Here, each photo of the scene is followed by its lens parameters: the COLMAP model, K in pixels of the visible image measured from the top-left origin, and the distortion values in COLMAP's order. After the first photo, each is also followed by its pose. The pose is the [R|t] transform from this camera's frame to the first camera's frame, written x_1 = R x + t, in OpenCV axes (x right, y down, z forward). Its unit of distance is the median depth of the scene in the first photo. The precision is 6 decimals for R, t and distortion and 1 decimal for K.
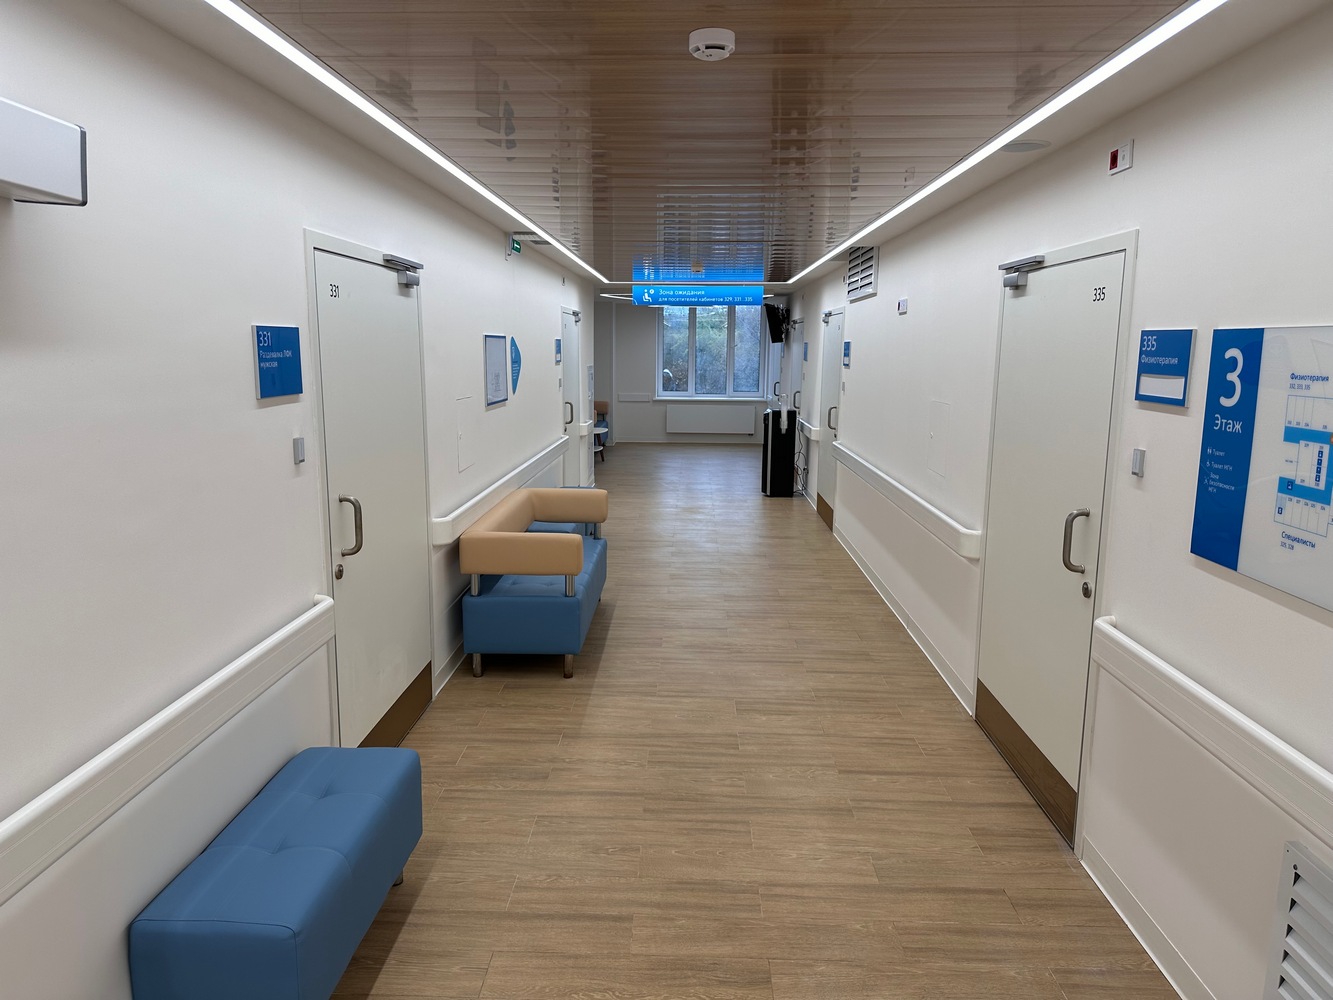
lens RADIAL K [[930.2, 0, 659.8], [0, 930.2, 498.5], [0, 0, 1]] dist [0.068261, -0.067218]
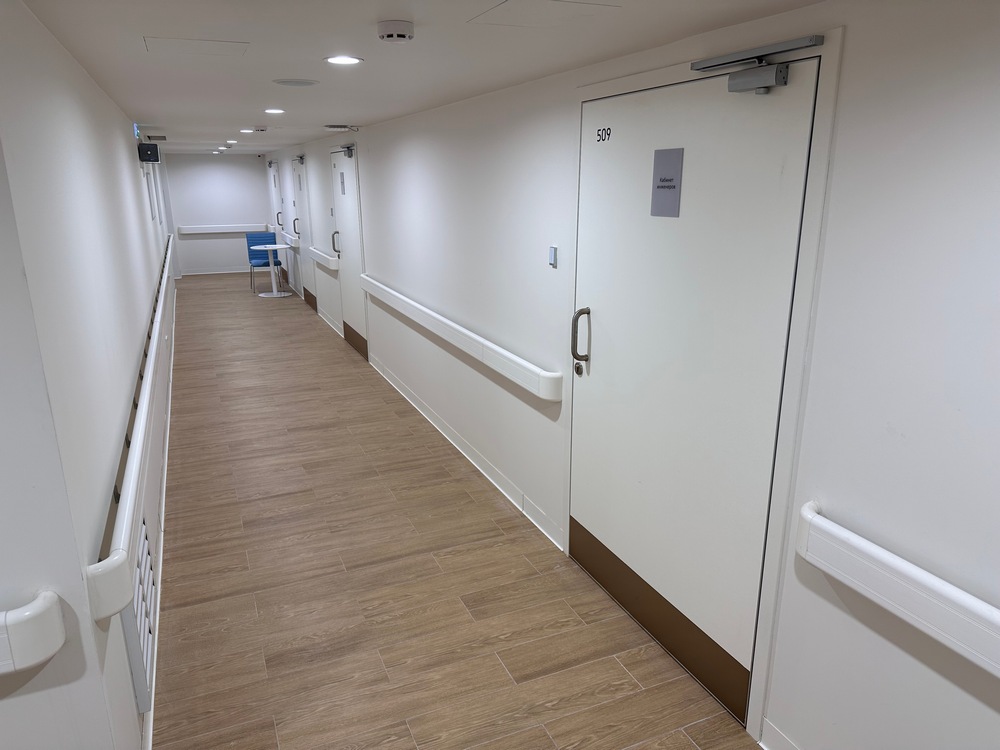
lens RADIAL K [[697.8, 0, 498.9], [0, 697.8, 372.3], [0, 0, 1]] dist [0.068261, -0.067218]
pose [[0.892970, -0.147074, 0.425411, -0.032560], [0.093767, 0.985159, 0.143769, -0.110273], [-0.440242, -0.088492, 0.893508, 0.557670]]
